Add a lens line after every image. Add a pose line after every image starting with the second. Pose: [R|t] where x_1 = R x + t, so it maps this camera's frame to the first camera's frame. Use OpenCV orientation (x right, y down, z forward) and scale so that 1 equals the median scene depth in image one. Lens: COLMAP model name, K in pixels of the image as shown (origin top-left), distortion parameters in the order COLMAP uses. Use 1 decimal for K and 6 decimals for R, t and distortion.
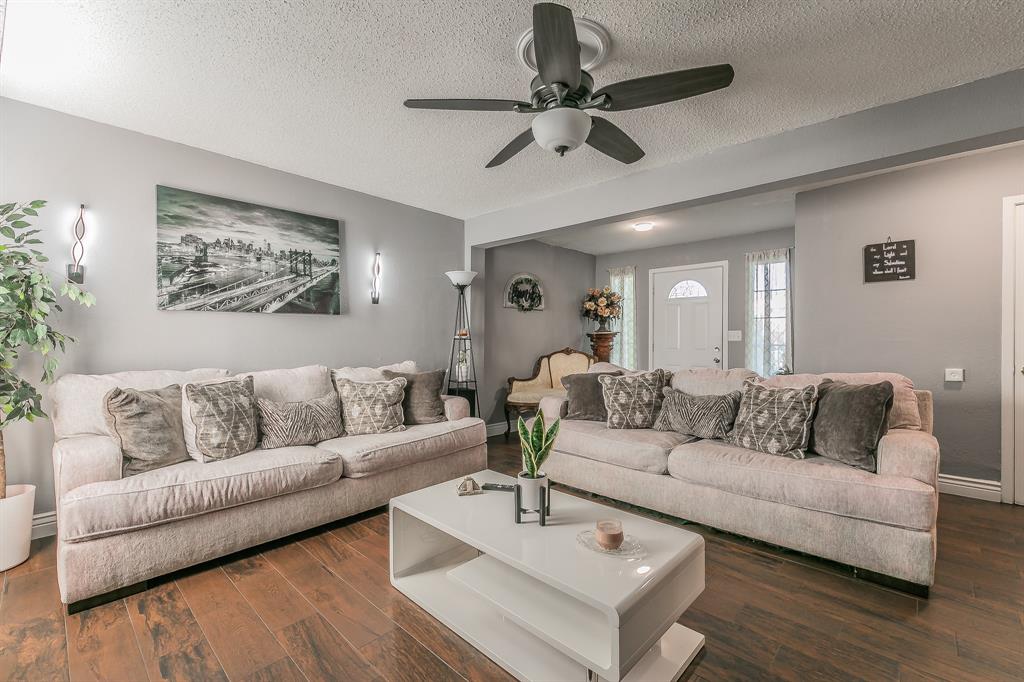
lens RADIAL K [[442.8, 0, 510.8], [0, 442.8, 340.9], [0, 0, 1]] dist [0.002049, -0.001032]
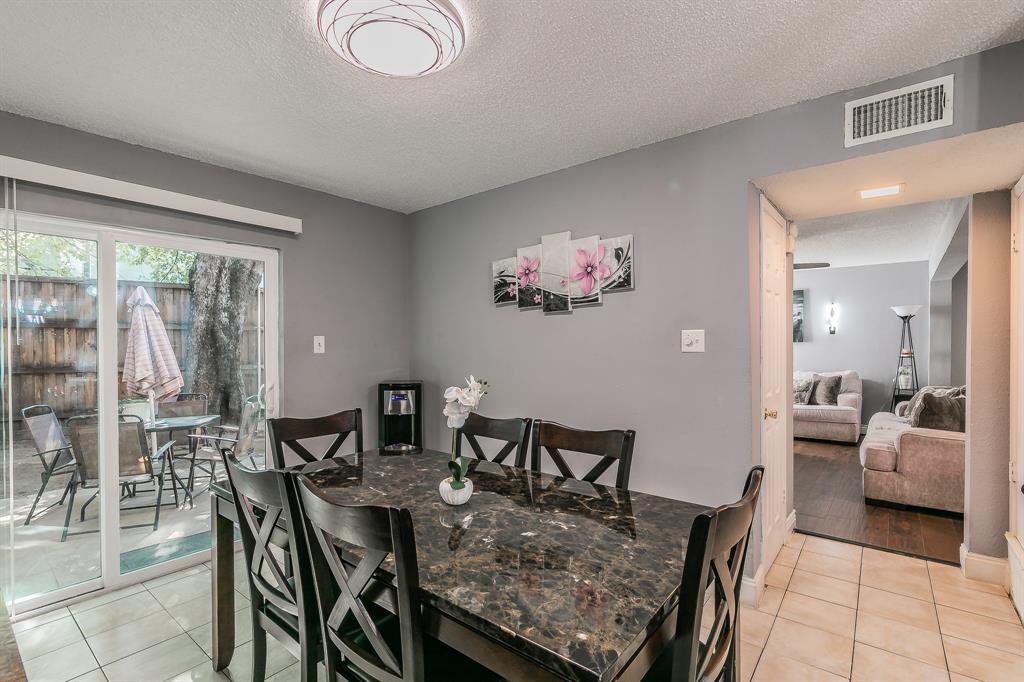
lens RADIAL K [[471.5, 0, 502.9], [0, 471.5, 349.4], [0, 0, 1]] dist [-0.002313, 0.000454]
pose [[0.067835, 0.006799, -0.997673, 1.539799], [-0.004279, 0.999970, 0.006523, -0.038022], [0.997687, 0.003826, 0.067862, -0.374462]]
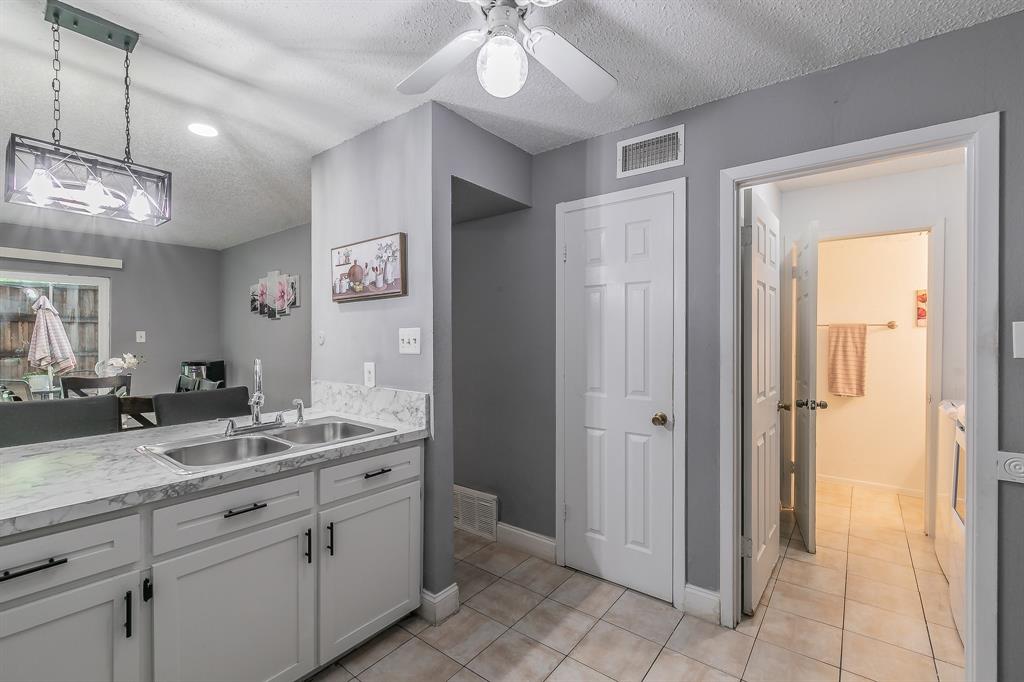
lens RADIAL K [[442.8, 0, 515.6], [0, 442.8, 337.2], [0, 0, 1]] dist [0.002049, -0.001032]
pose [[0.098401, 0.001164, -0.995146, 3.047848], [-0.010698, 0.999943, 0.000112, -0.074632], [0.995089, 0.010635, 0.098408, 1.650145]]
